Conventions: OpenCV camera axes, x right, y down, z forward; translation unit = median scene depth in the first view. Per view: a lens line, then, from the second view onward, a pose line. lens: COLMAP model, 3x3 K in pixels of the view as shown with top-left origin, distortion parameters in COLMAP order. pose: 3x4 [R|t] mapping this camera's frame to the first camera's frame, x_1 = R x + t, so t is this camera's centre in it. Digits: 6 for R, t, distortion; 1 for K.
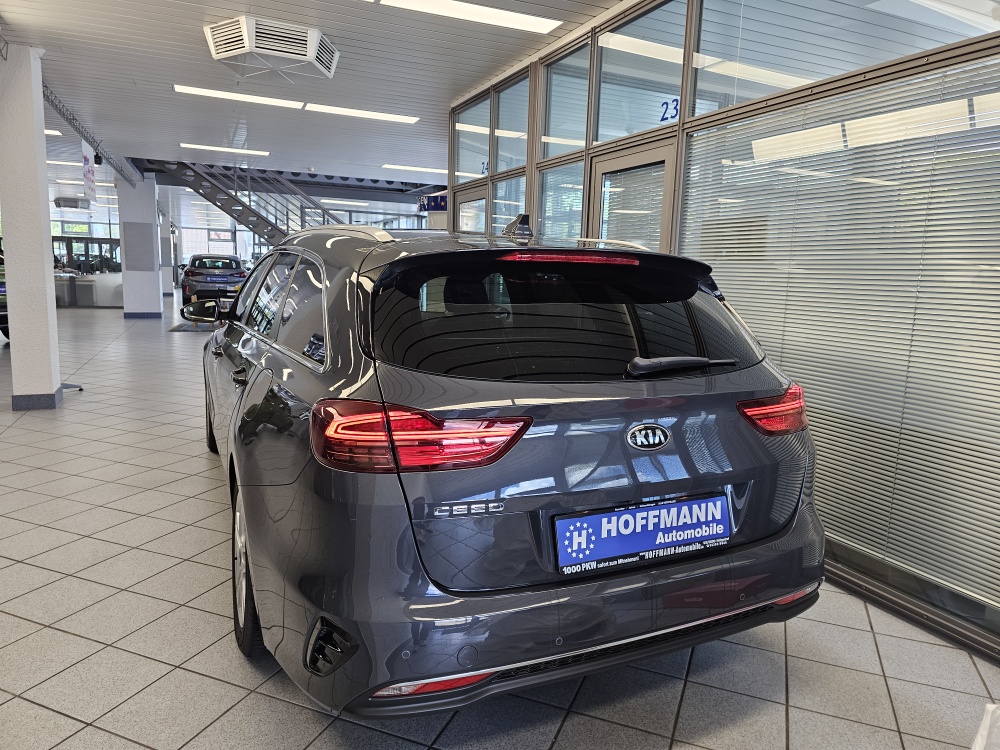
lens RADIAL K [[678.0, 0, 506.6], [0, 678.0, 383.2], [0, 0, 1]] dist [0.049780, -0.042043]
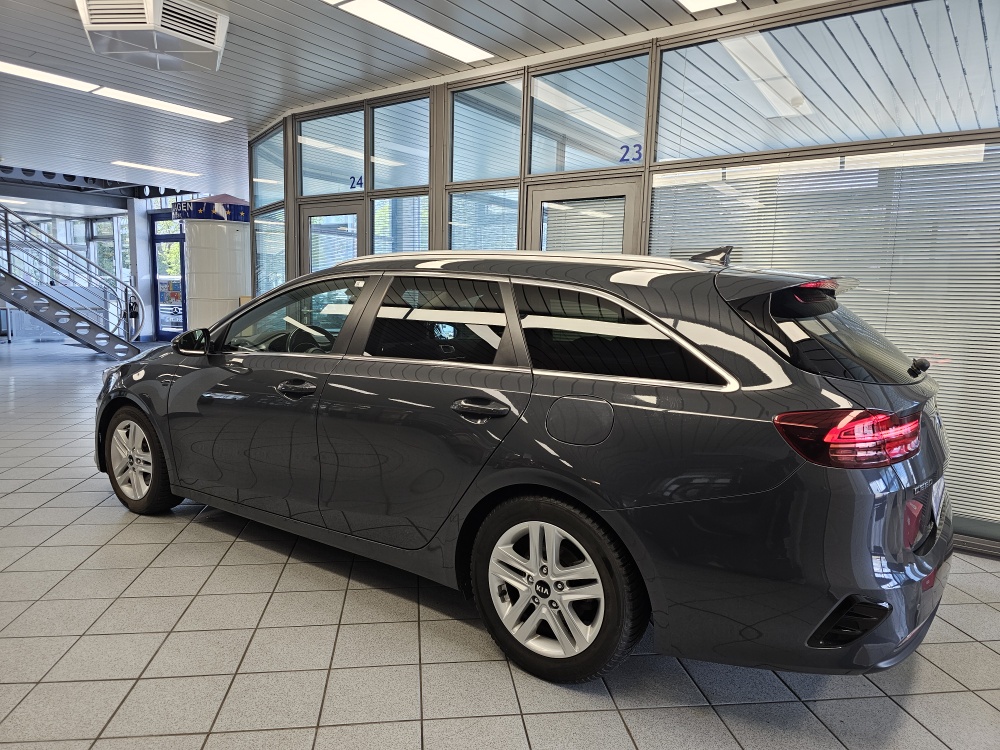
lens RADIAL K [[678.0, 0, 506.6], [0, 678.0, 383.2], [0, 0, 1]] dist [0.049780, -0.042043]
pose [[0.873575, -0.071750, 0.481372, -0.420023], [0.080060, 0.996785, 0.003285, -0.022981], [-0.480060, 0.035669, 0.876510, 0.075606]]
